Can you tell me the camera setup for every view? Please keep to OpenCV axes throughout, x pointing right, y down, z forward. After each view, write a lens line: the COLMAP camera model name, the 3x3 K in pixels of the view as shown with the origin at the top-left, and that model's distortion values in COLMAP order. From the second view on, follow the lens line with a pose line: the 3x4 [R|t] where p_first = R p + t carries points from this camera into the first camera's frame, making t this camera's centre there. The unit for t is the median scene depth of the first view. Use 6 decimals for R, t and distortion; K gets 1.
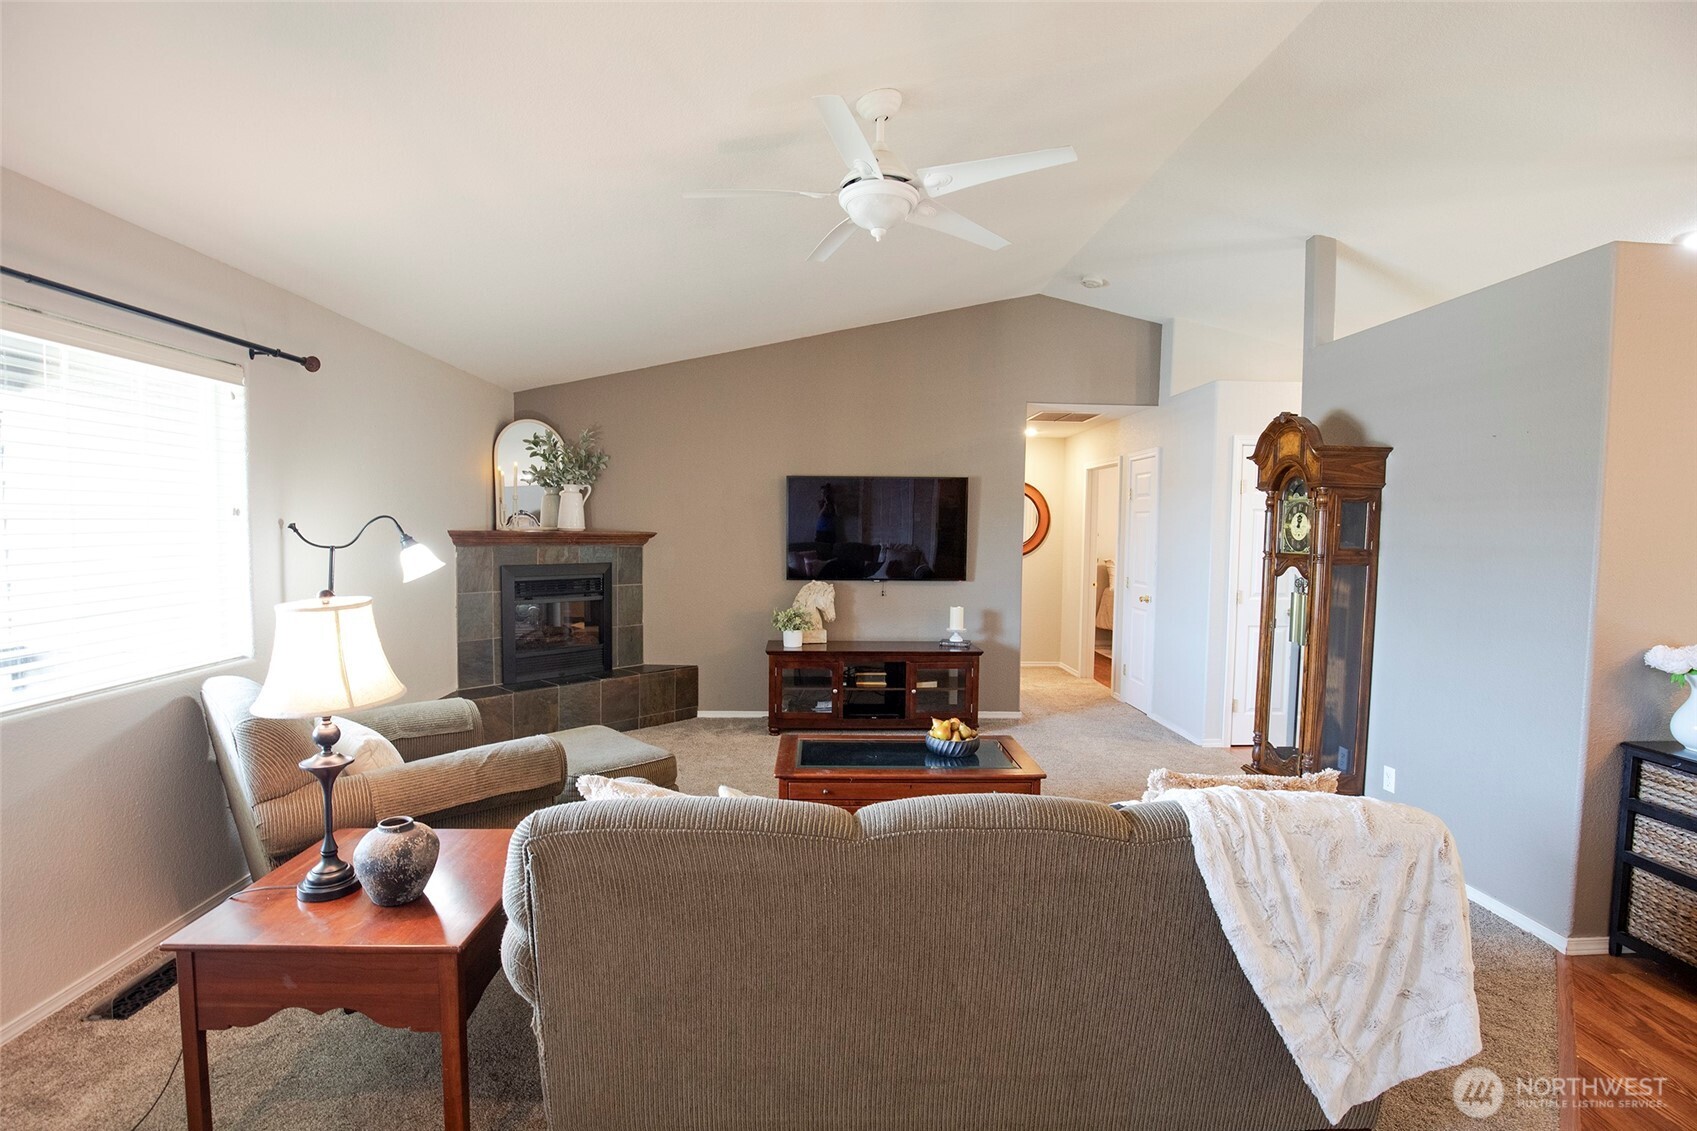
lens RADIAL K [[775.7, 0, 846.0], [0, 775.7, 571.7], [0, 0, 1]] dist [-0.032139, 0.003916]
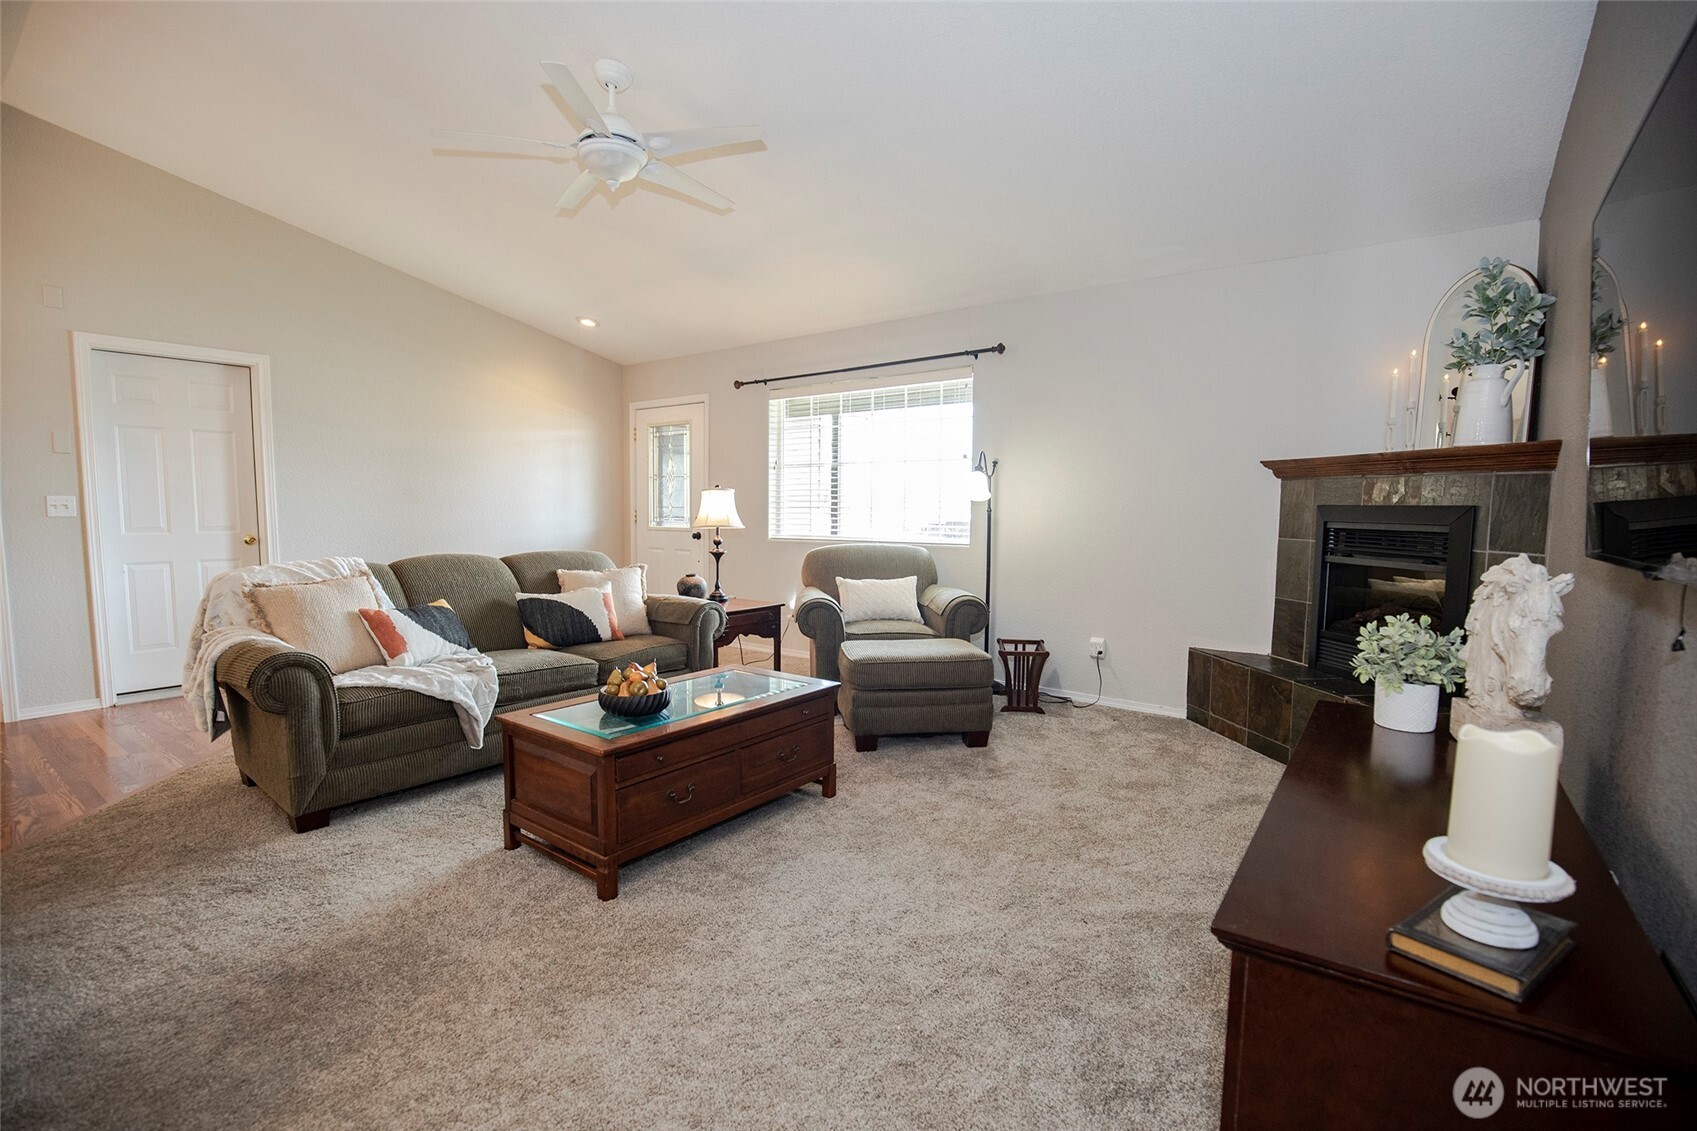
lens RADIAL K [[775.7, 0, 845.8], [0, 775.7, 567.9], [0, 0, 1]] dist [-0.032139, 0.003916]
pose [[-0.635797, 0.046199, -0.770472, 0.365470], [-0.057793, 0.992556, 0.107207, -0.000728], [0.769689, 0.112690, -0.628394, 1.010379]]
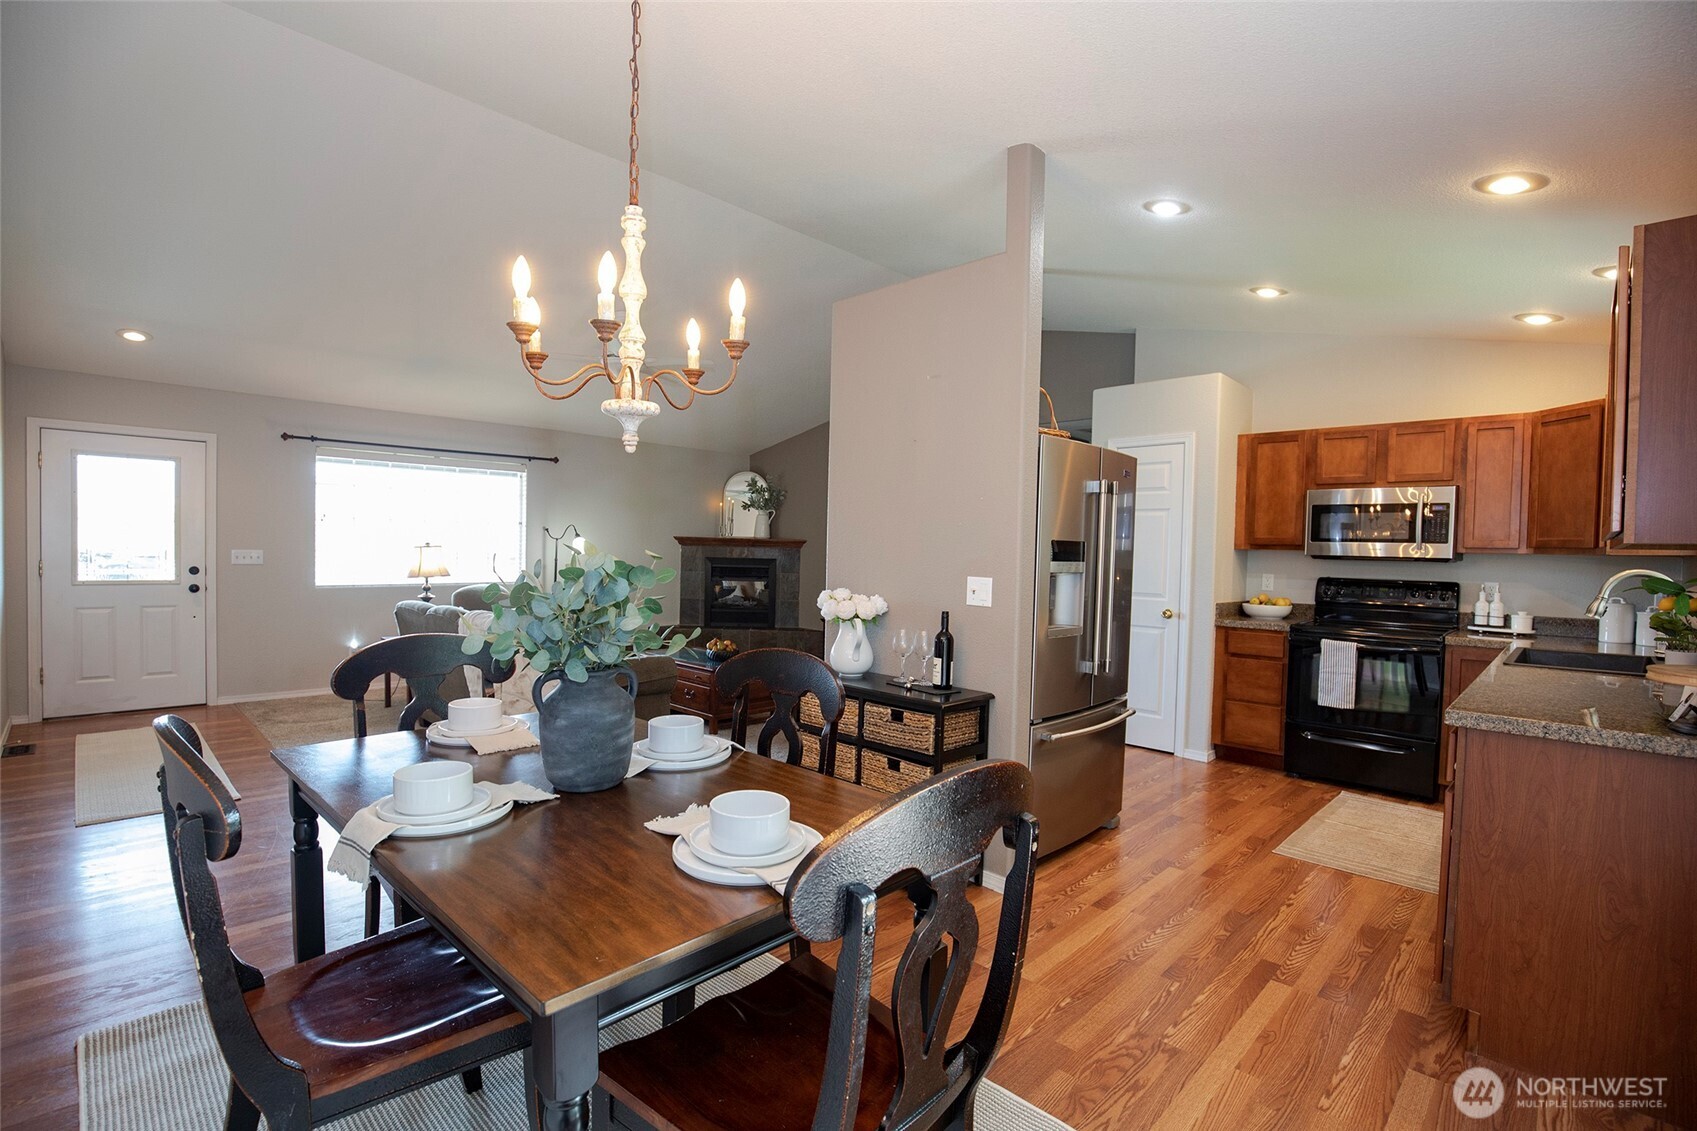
lens RADIAL K [[775.7, 0, 845.7], [0, 775.7, 575.2], [0, 0, 1]] dist [-0.032139, 0.003916]
pose [[0.682427, 0.026406, -0.730477, 0.954693], [-0.055255, 0.998351, -0.015531, 0.038660], [0.728862, 0.050961, 0.682761, 0.029631]]
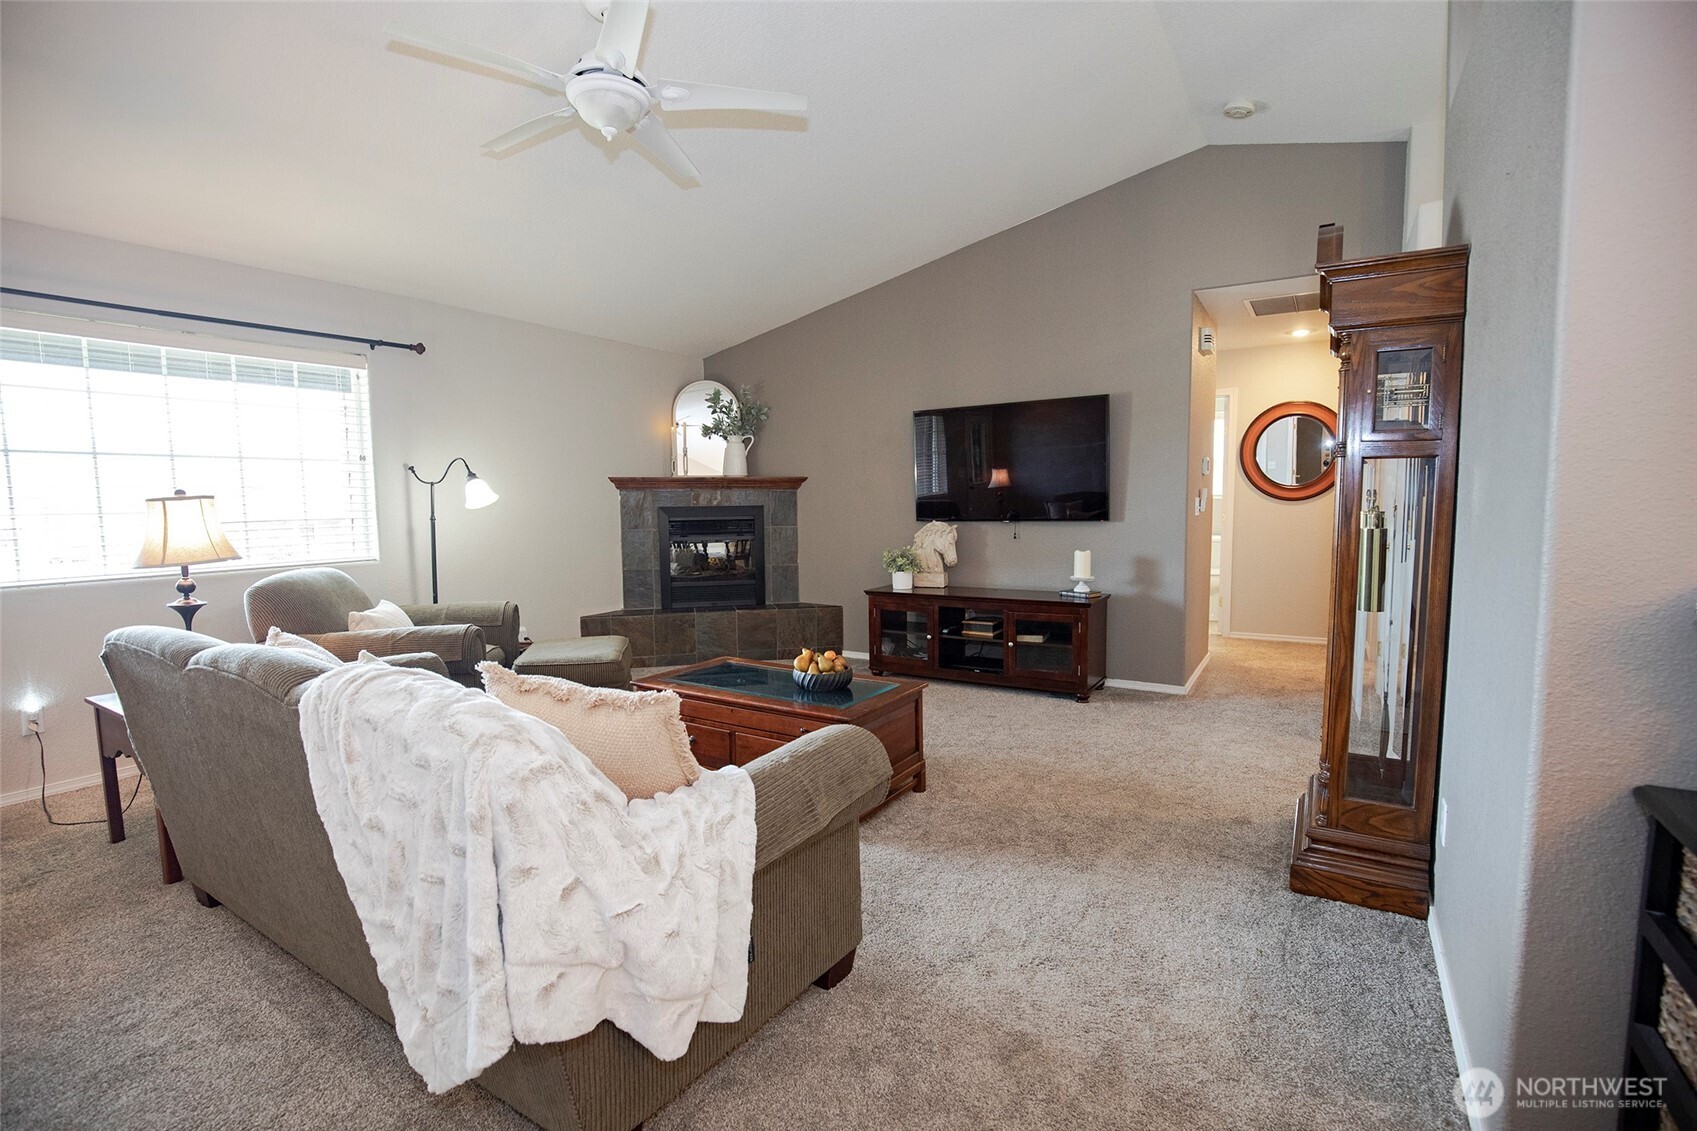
lens RADIAL K [[775.7, 0, 849.2], [0, 775.7, 569.0], [0, 0, 1]] dist [-0.032139, 0.003916]
pose [[0.823688, 0.025972, -0.566448, 0.419517], [-0.008417, 0.999400, 0.033583, 0.040303], [0.566980, -0.022894, 0.823413, 0.172292]]
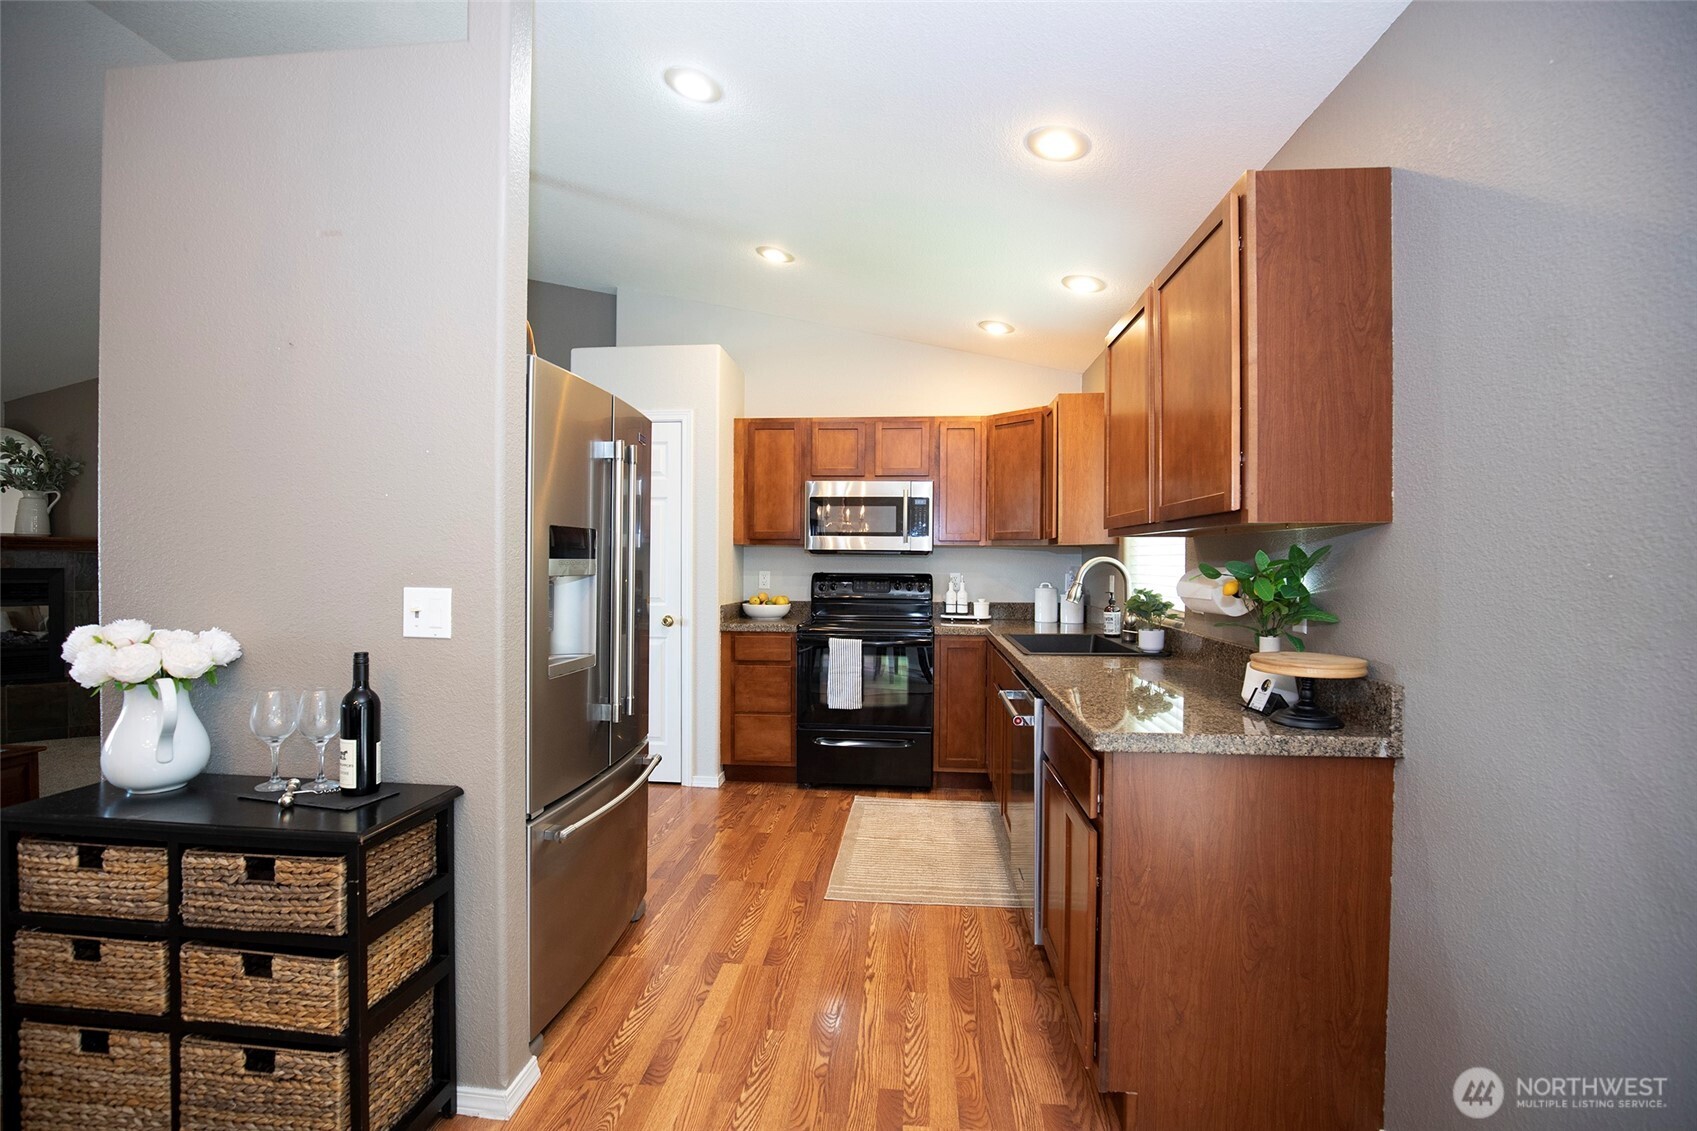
lens RADIAL K [[775.7, 0, 844.6], [0, 775.7, 568.5], [0, 0, 1]] dist [-0.032139, 0.003916]
pose [[0.990534, -0.004731, -0.137183, 0.831768], [-0.001753, 0.998889, -0.047102, 0.032872], [0.137253, 0.046897, 0.989425, 0.184059]]
